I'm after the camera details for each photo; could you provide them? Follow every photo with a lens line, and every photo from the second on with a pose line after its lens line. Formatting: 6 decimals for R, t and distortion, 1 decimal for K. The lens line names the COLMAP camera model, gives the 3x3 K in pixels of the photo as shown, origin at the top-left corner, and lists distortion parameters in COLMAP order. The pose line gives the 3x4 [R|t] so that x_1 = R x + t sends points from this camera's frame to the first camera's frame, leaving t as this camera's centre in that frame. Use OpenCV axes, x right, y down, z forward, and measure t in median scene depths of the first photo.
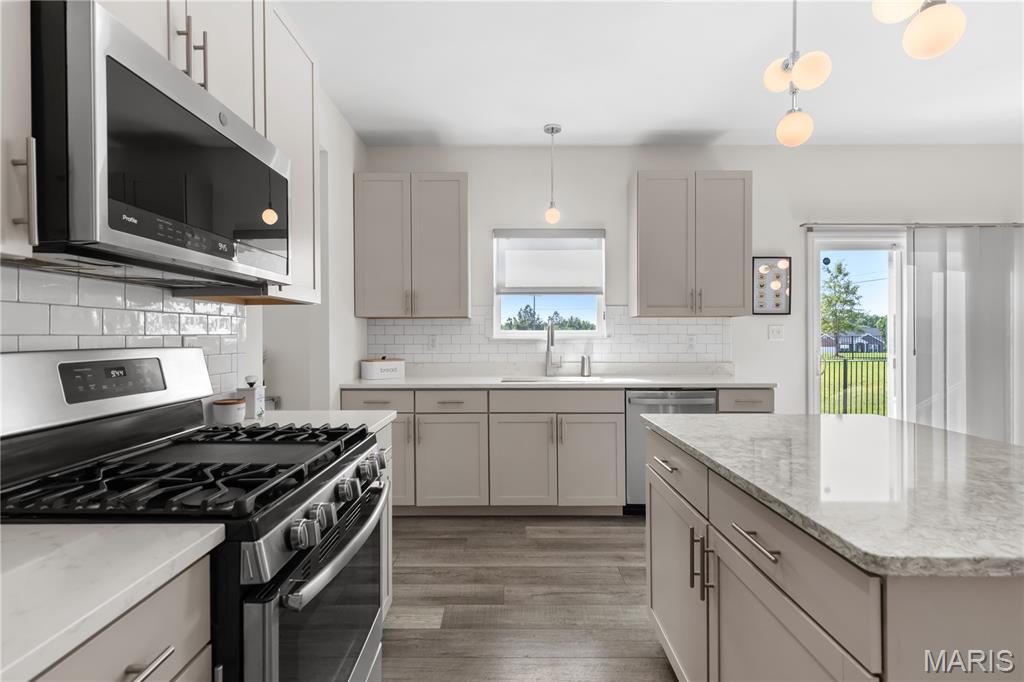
lens RADIAL K [[469.6, 0, 504.9], [0, 469.6, 338.5], [0, 0, 1]] dist [0.004288, -0.002247]
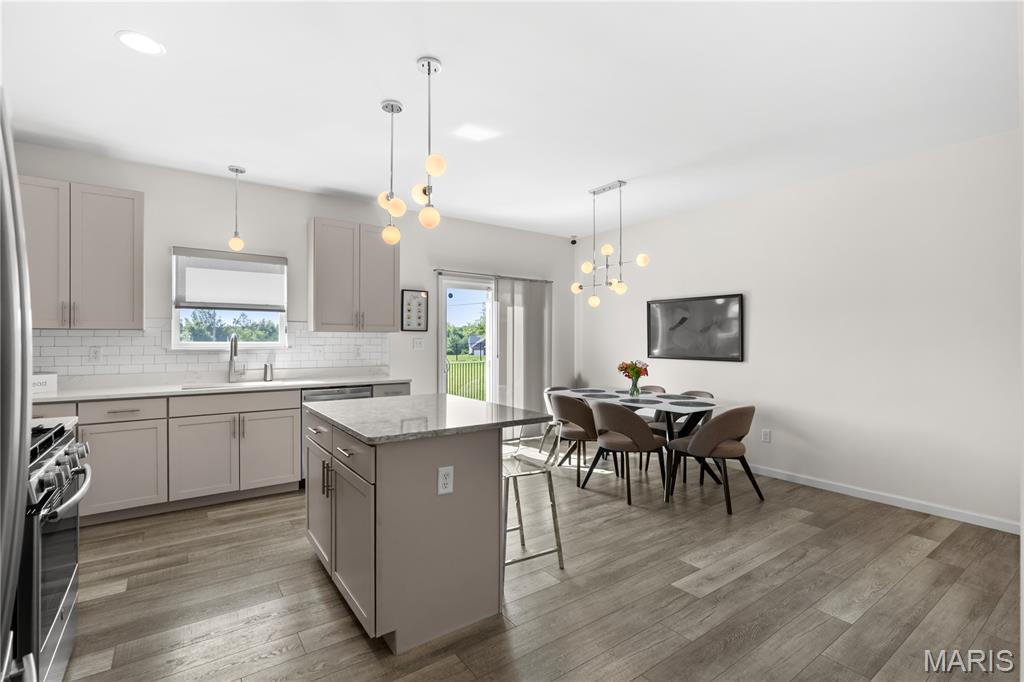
lens RADIAL K [[469.6, 0, 512.8], [0, 469.6, 336.8], [0, 0, 1]] dist [0.004288, -0.002247]
pose [[0.808343, 0.008280, 0.588654, -0.028441], [-0.000664, 0.999913, -0.013153, -0.016170], [-0.588712, 0.010242, 0.808278, -0.331281]]
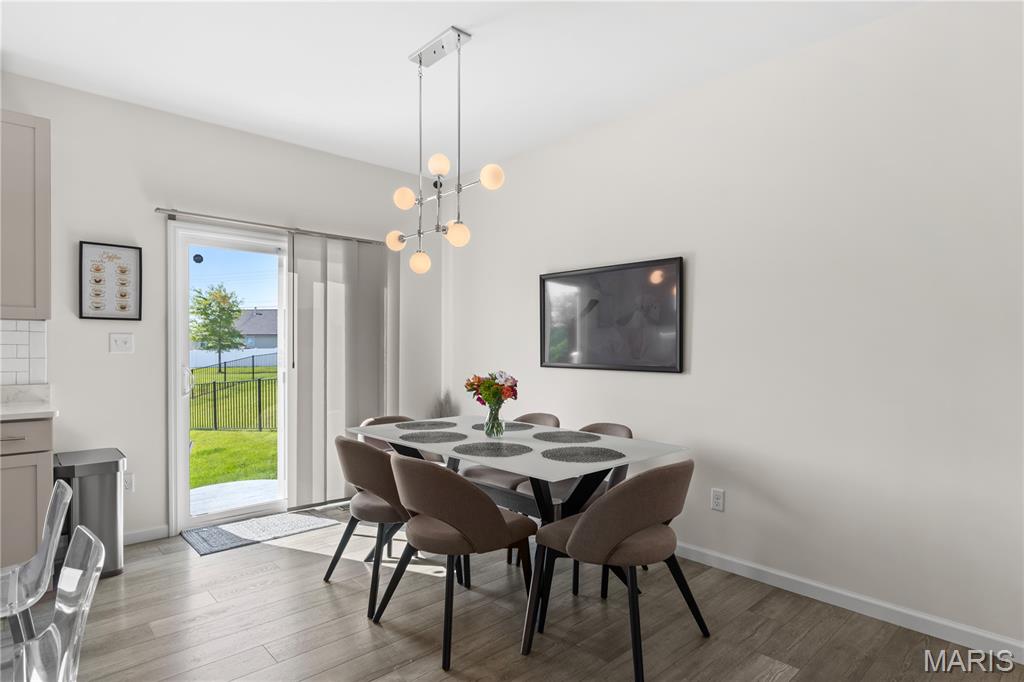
lens RADIAL K [[551.2, 0, 517.8], [0, 551.2, 353.8], [0, 0, 1]] dist [0.000192, 0.001650]
pose [[0.728782, -0.003860, 0.684735, 0.456979], [-0.000858, 0.999978, 0.006550, -0.001288], [-0.684745, -0.005361, 0.728763, -0.117313]]
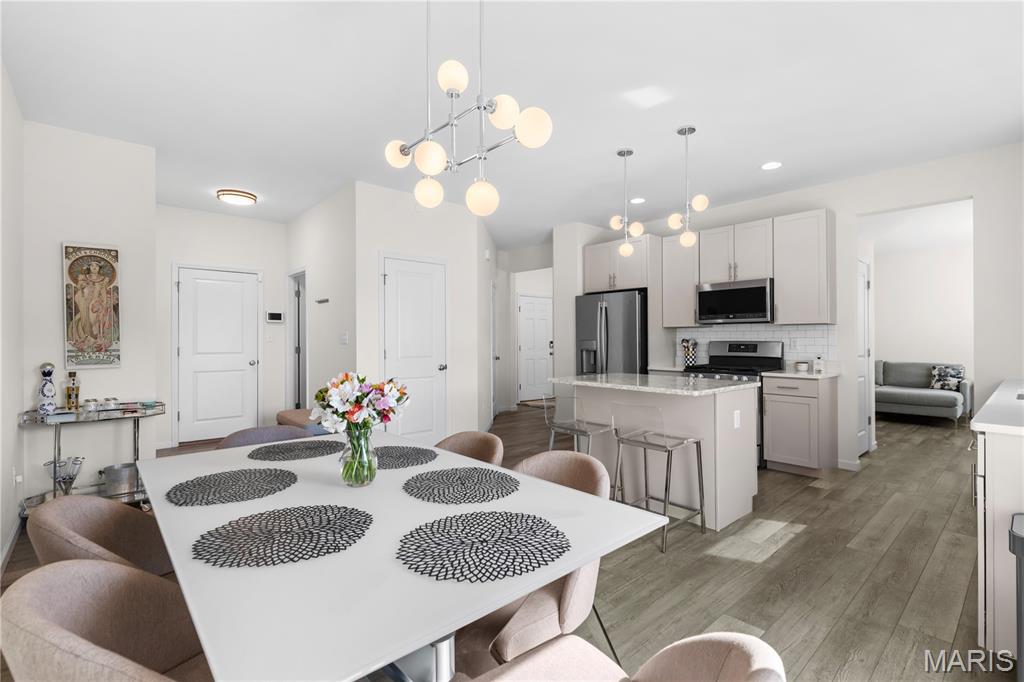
lens RADIAL K [[469.6, 0, 510.6], [0, 469.6, 338.5], [0, 0, 1]] dist [0.004288, -0.002247]
pose [[-0.746031, -0.000280, -0.665911, 1.193624], [-0.002498, 0.999994, 0.002379, -0.003137], [0.665906, 0.003439, -0.746028, 0.925714]]
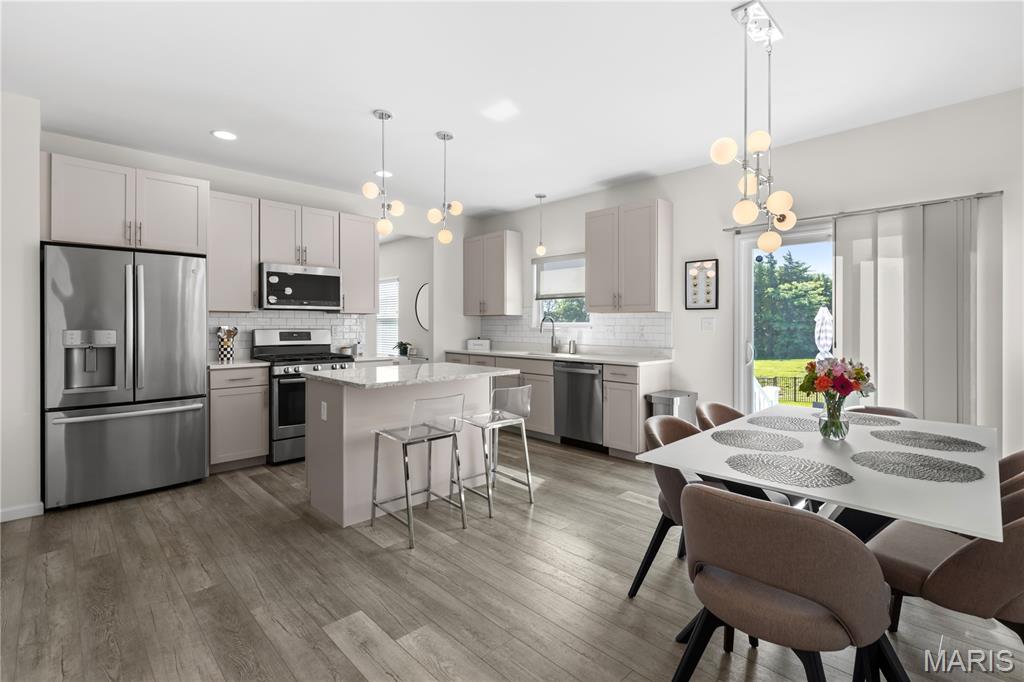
lens RADIAL K [[469.6, 0, 517.8], [0, 469.6, 324.9], [0, 0, 1]] dist [0.004288, -0.002247]
pose [[0.706178, 0.002759, -0.708029, 1.138693], [-0.006396, 0.999976, -0.002483, -0.006074], [0.708006, 0.006282, 0.706179, -0.169884]]
